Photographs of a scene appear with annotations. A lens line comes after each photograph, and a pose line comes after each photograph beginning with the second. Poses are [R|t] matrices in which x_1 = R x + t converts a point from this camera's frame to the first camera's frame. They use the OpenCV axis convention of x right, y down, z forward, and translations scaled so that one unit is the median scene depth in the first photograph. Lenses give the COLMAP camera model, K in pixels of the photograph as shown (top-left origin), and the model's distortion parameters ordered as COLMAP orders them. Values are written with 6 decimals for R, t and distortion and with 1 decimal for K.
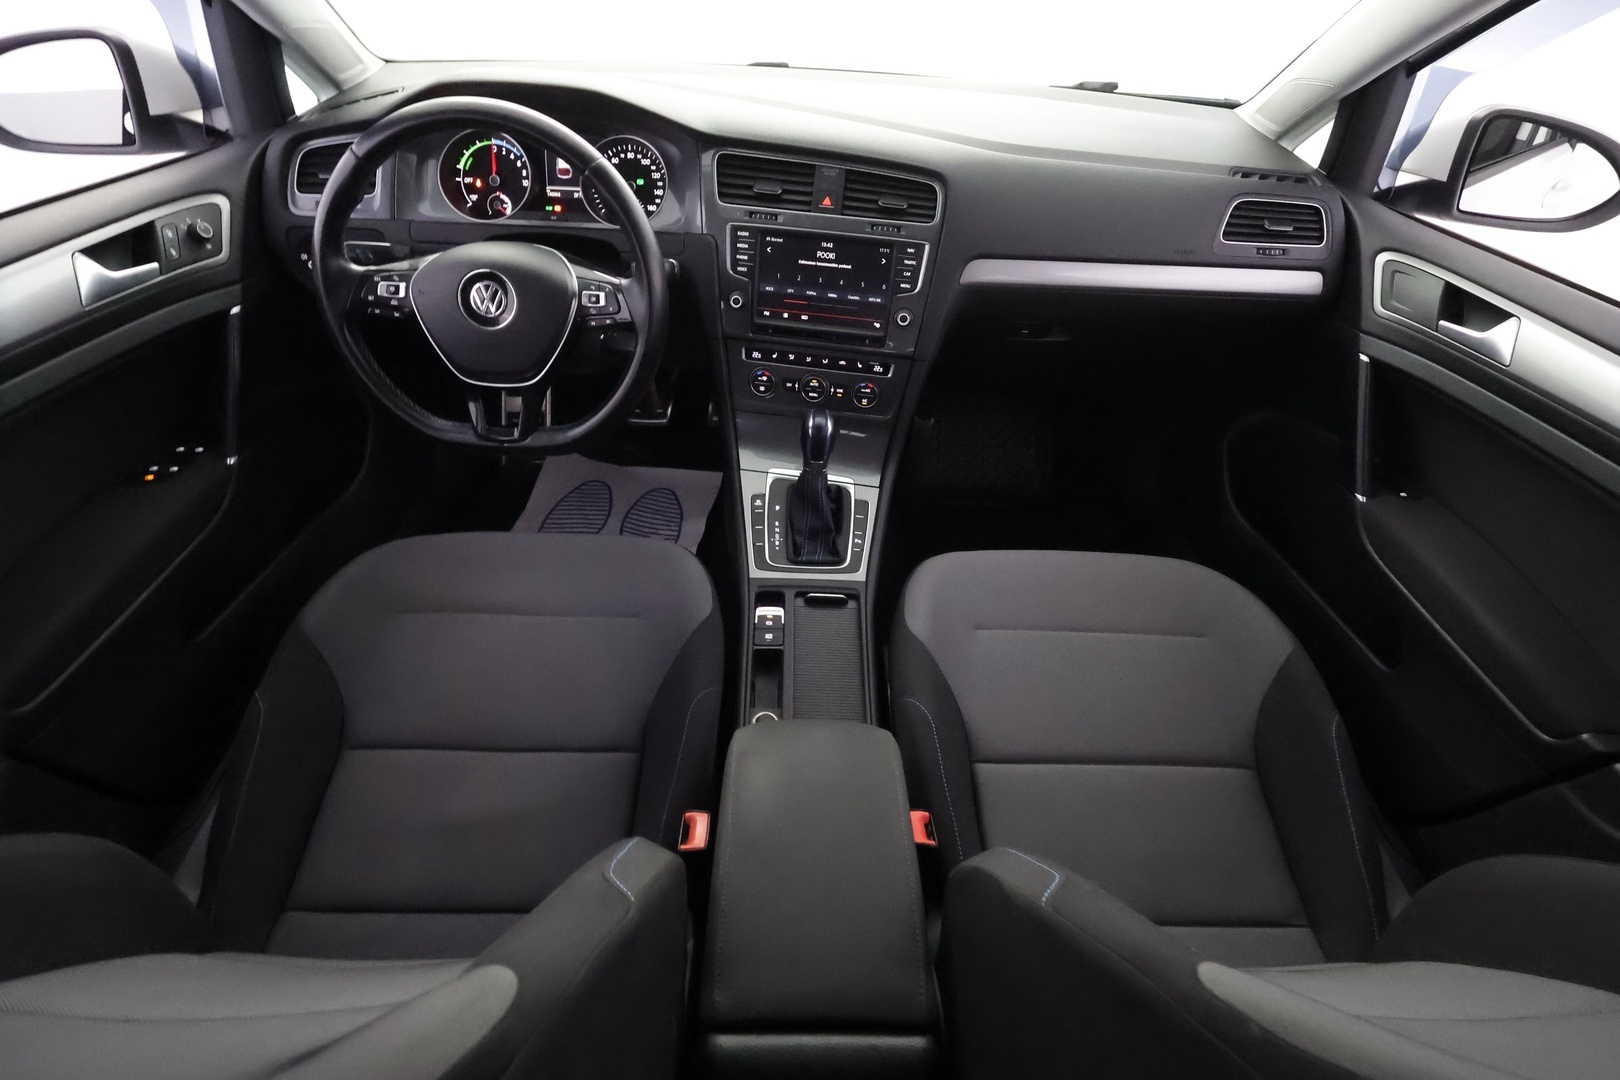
lens RADIAL K [[745.5, 0, 804.3], [0, 745.5, 537.1], [0, 0, 1]] dist [-0.000732, 0.000717]
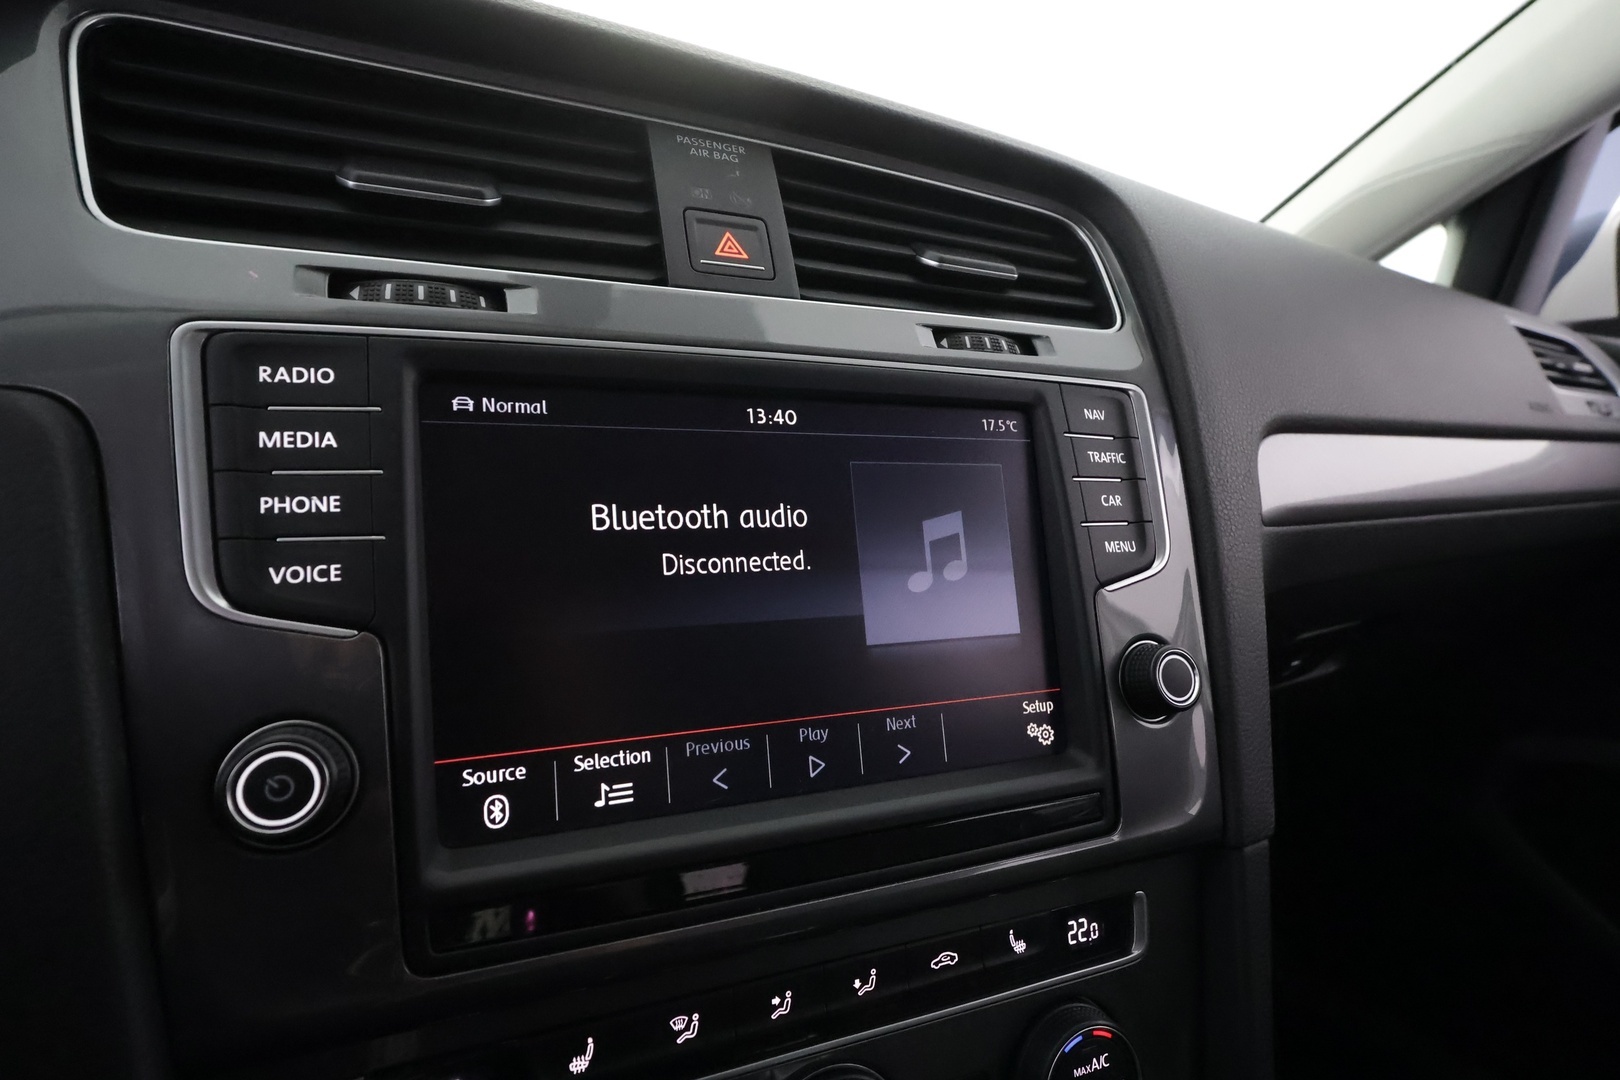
lens RADIAL K [[834.3, 0, 810.0], [0, 834.3, 540.0], [0, 0, 1]] dist [-0.004021, 0.000094]
pose [[0.850469, -0.094506, 0.517466, -0.082969], [0.336615, 0.853713, -0.397321, -0.261699], [-0.404218, 0.512096, 0.757869, 0.822036]]
